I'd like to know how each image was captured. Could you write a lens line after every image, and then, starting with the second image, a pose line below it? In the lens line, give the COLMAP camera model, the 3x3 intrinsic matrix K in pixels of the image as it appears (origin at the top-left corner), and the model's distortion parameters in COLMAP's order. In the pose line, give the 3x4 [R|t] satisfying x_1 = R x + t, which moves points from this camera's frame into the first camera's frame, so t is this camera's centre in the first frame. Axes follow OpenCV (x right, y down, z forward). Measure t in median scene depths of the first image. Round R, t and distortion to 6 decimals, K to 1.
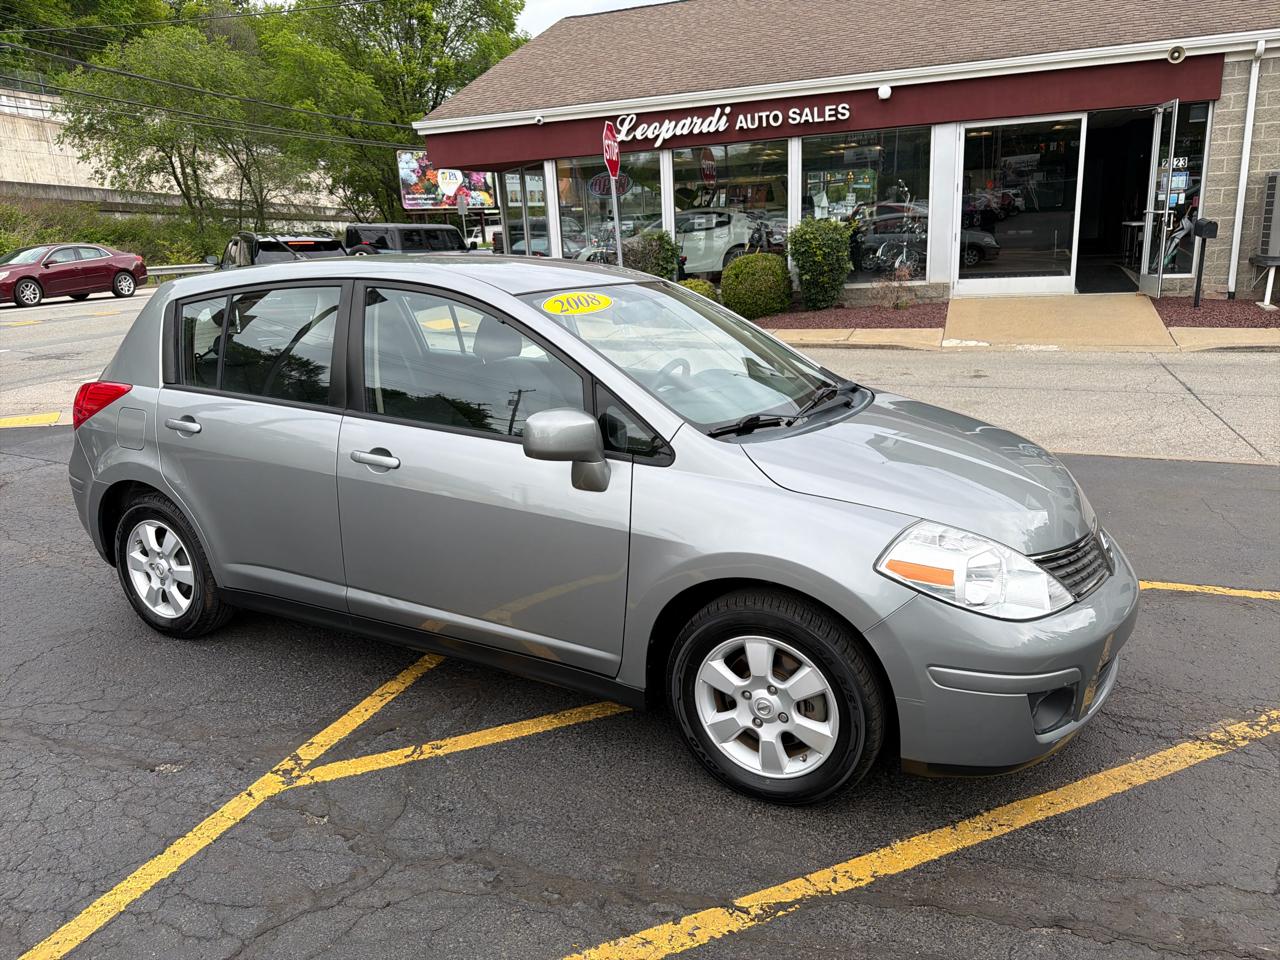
lens RADIAL K [[891.7, 0, 635.0], [0, 891.7, 477.5], [0, 0, 1]] dist [0.038089, -0.050275]
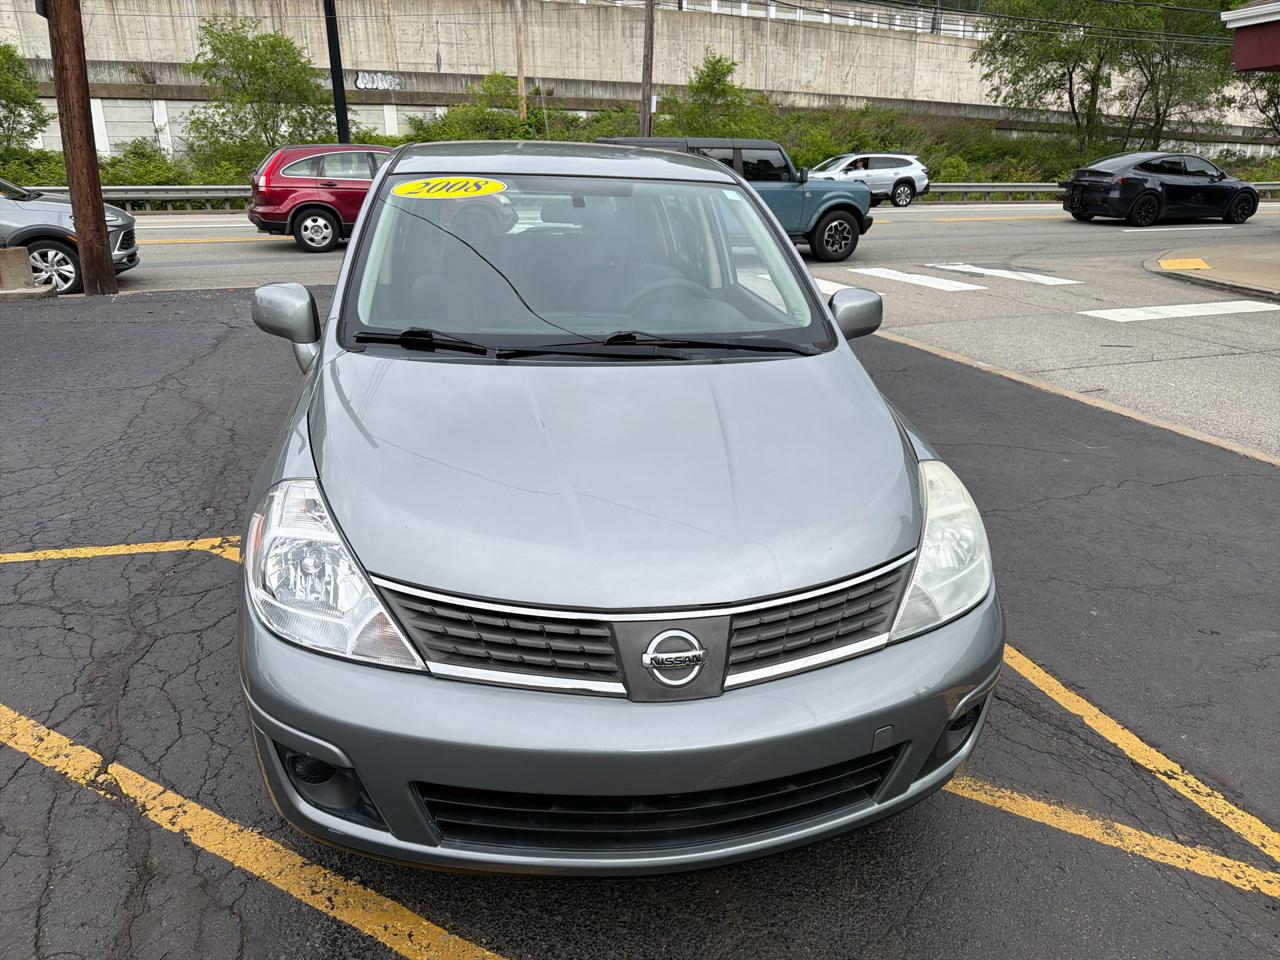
lens RADIAL K [[903.0, 0, 634.9], [0, 903.0, 472.8], [0, 0, 1]] dist [0.017420, -0.026039]
pose [[0.609790, 0.286853, -0.738831, 0.175647], [-0.232747, 0.955915, 0.179040, -0.026647], [0.757618, 0.062783, 0.649671, 0.115224]]
